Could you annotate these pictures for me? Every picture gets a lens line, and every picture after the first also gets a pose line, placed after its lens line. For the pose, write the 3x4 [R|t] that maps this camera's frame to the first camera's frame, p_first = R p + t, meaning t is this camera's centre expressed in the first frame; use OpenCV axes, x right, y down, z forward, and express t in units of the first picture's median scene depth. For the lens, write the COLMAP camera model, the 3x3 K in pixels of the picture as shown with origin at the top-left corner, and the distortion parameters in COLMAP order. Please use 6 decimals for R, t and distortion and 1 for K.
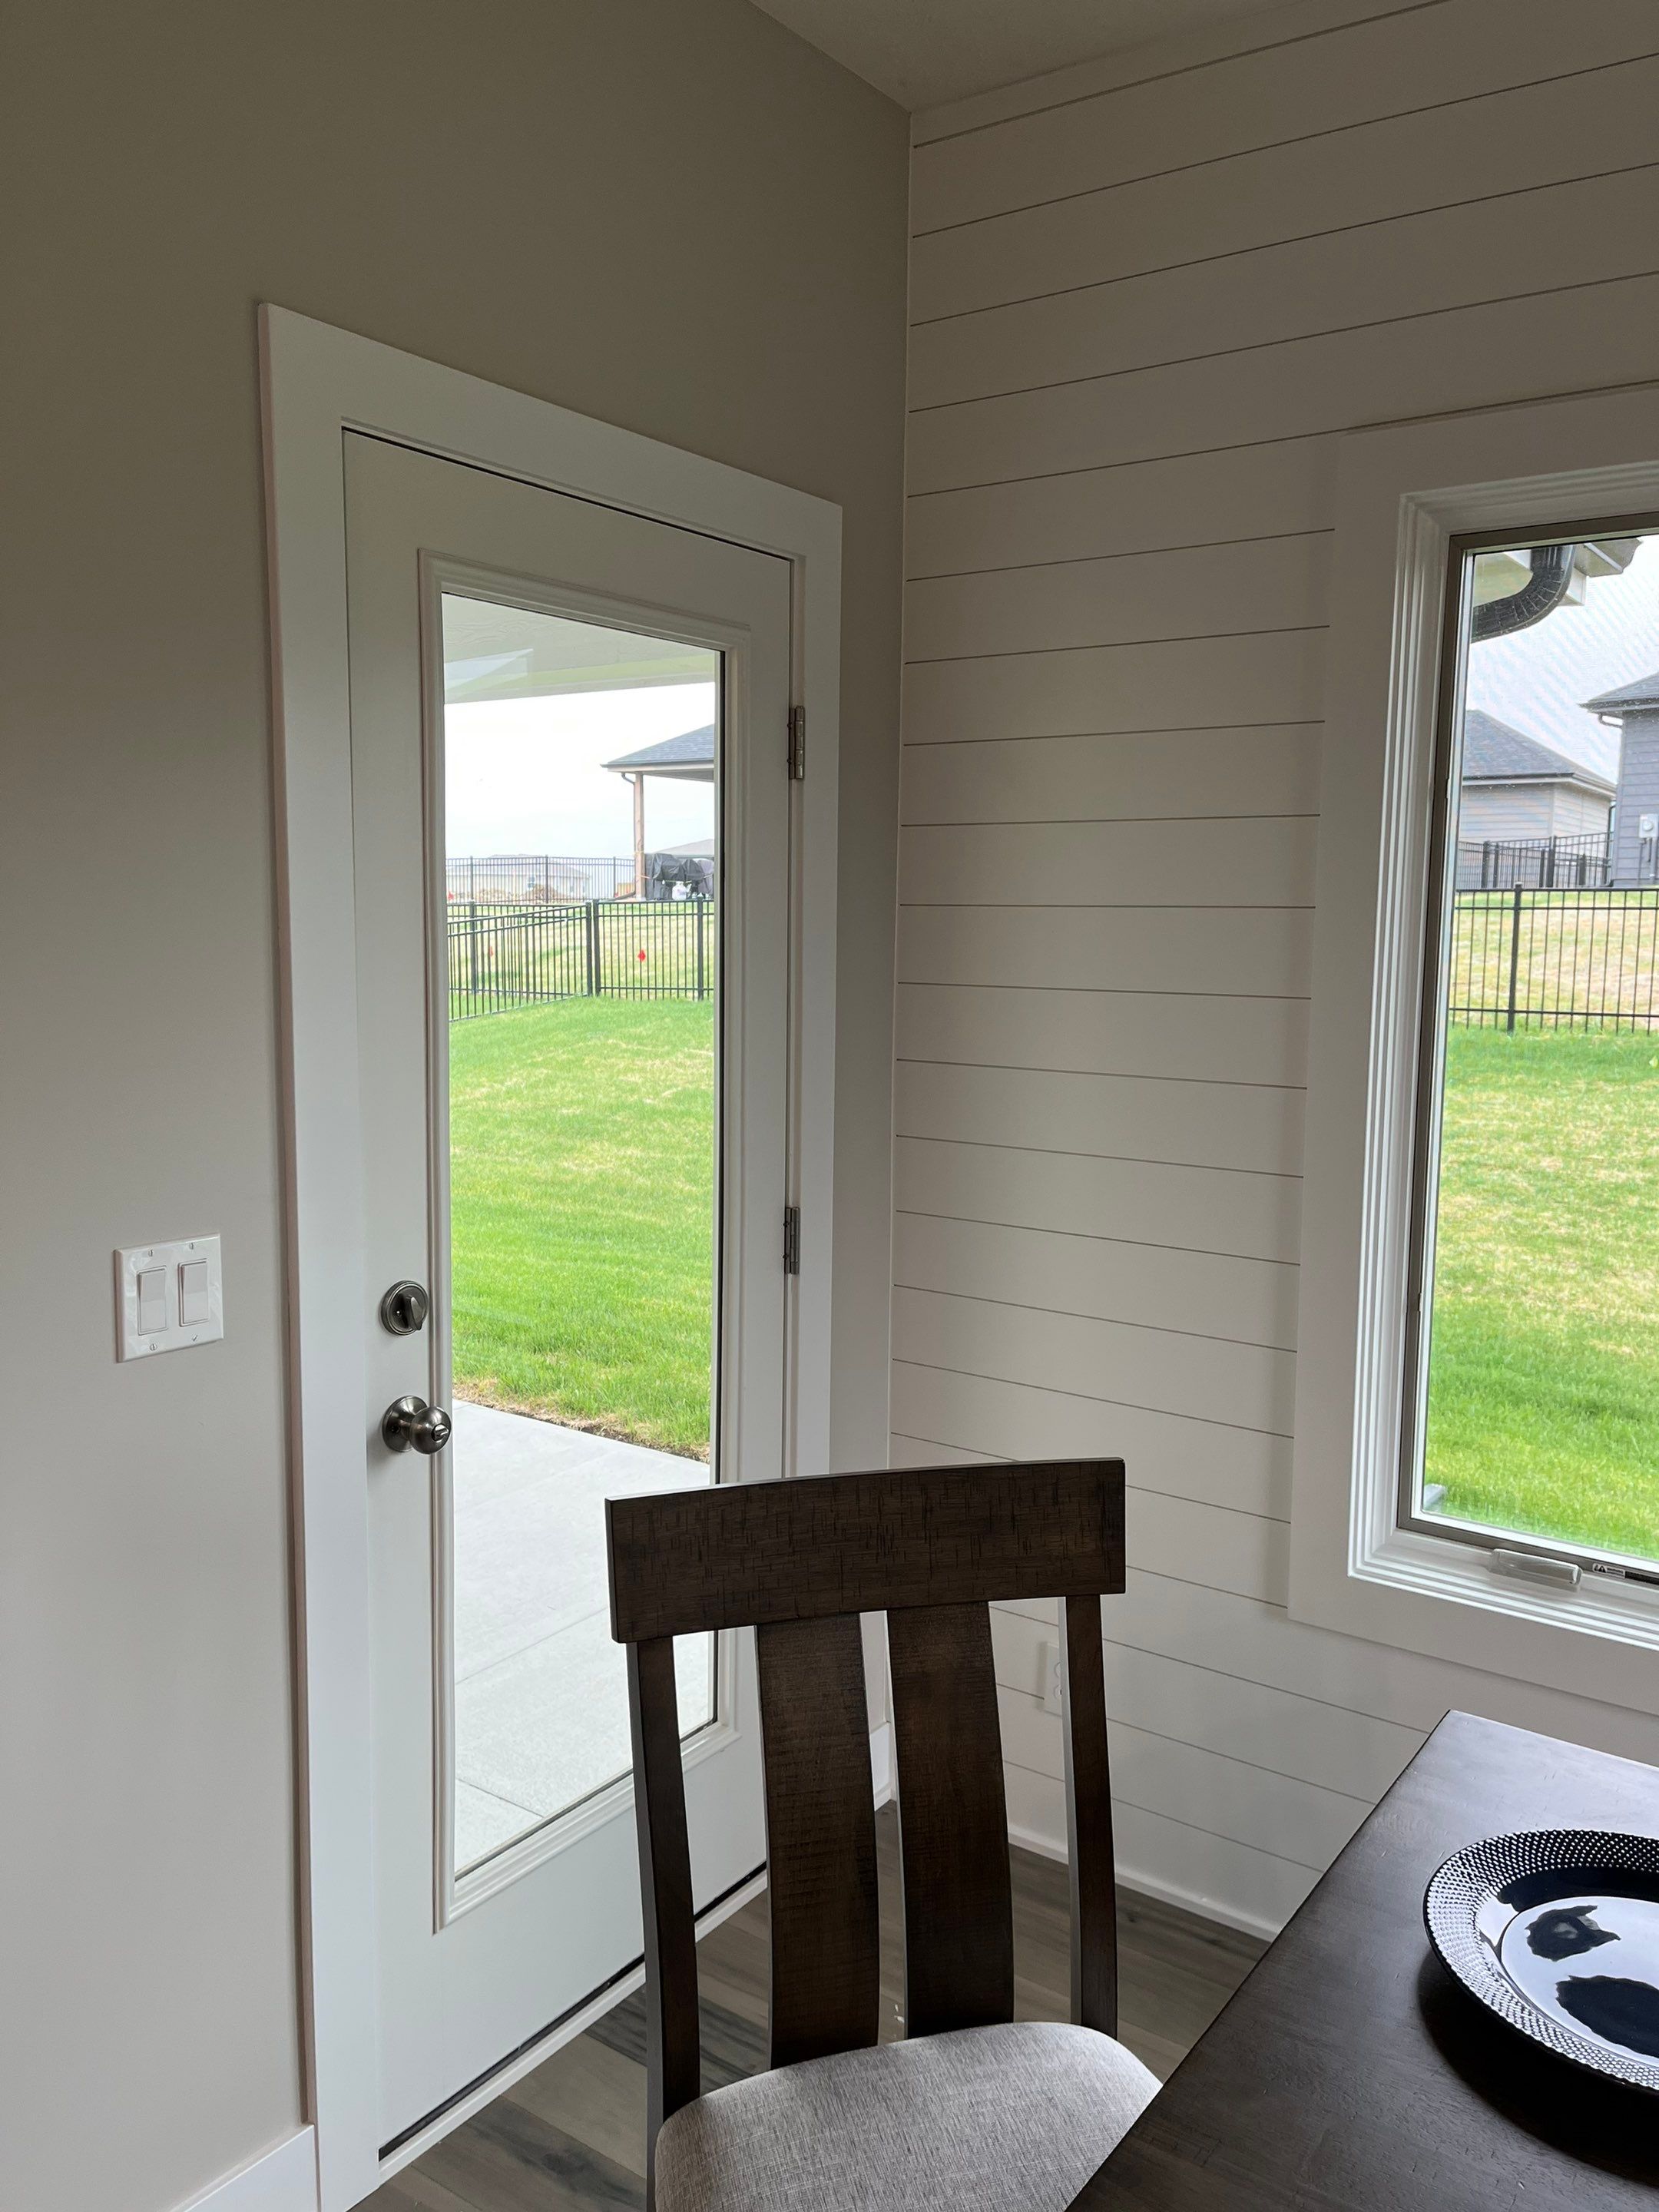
lens RADIAL K [[1681.0, 0, 829.5], [0, 1681.0, 1106.0], [0, 0, 1]] dist [-0.080193, -0.000200]
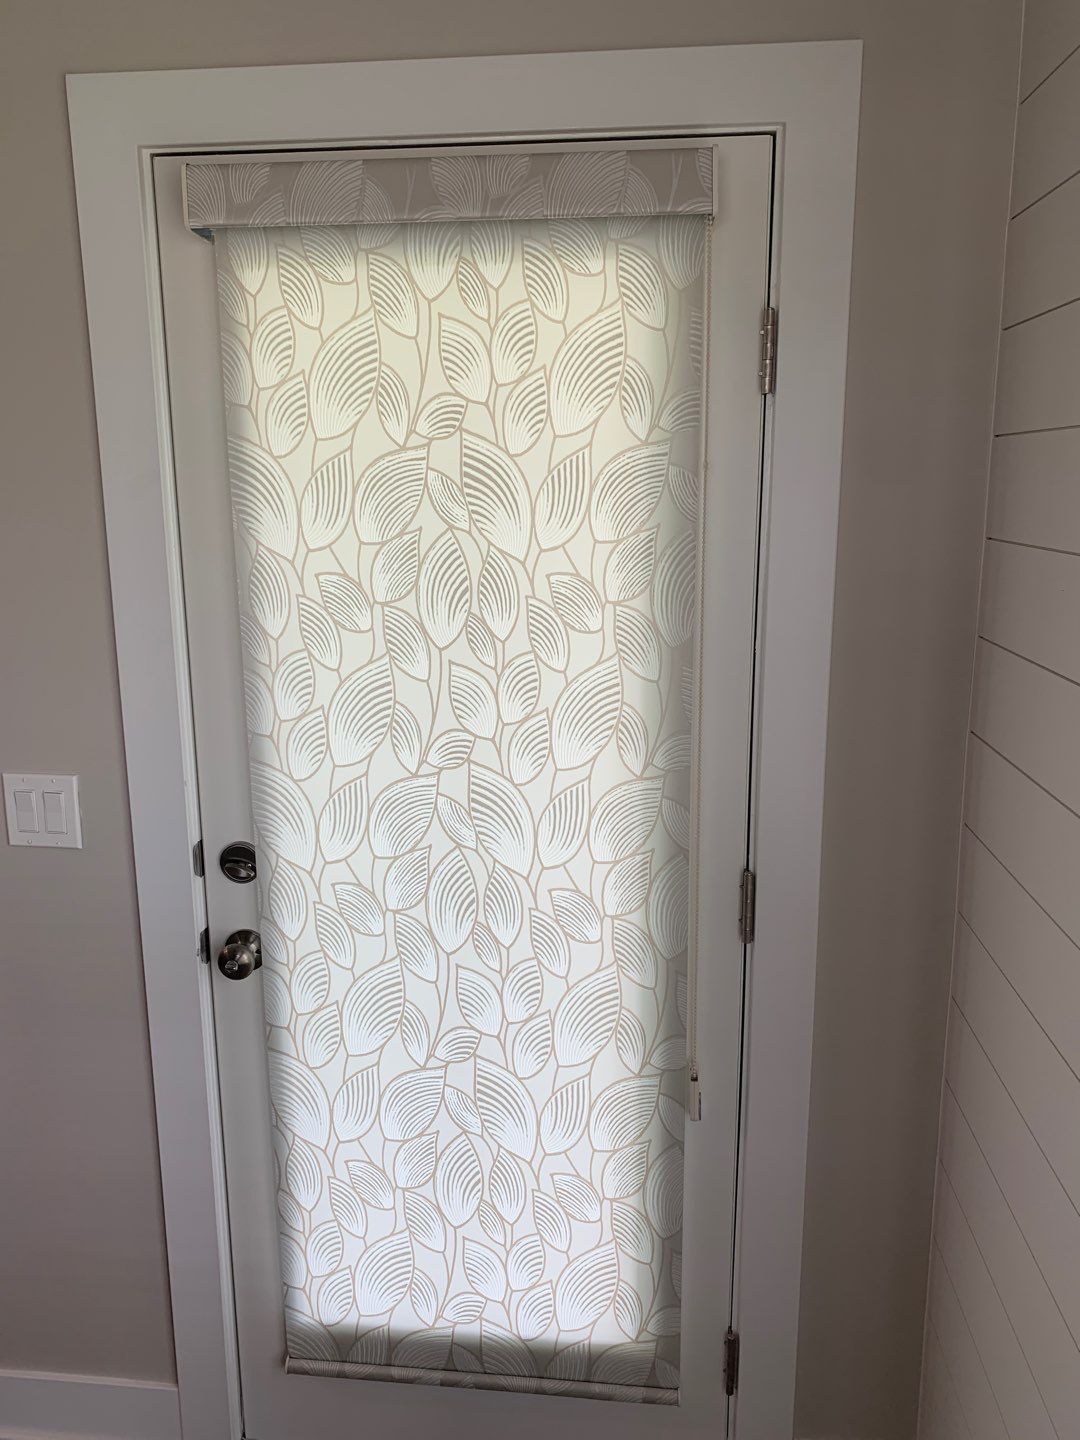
lens RADIAL K [[1094.3, 0, 540.0], [0, 1094.3, 720.0], [0, 0, 1]] dist [-0.080193, -0.000200]
pose [[0.490147, 0.168269, -0.855243, 0.390463], [-0.094237, 0.985668, 0.139922, -0.087919], [0.866530, 0.012014, 0.498980, 0.568968]]
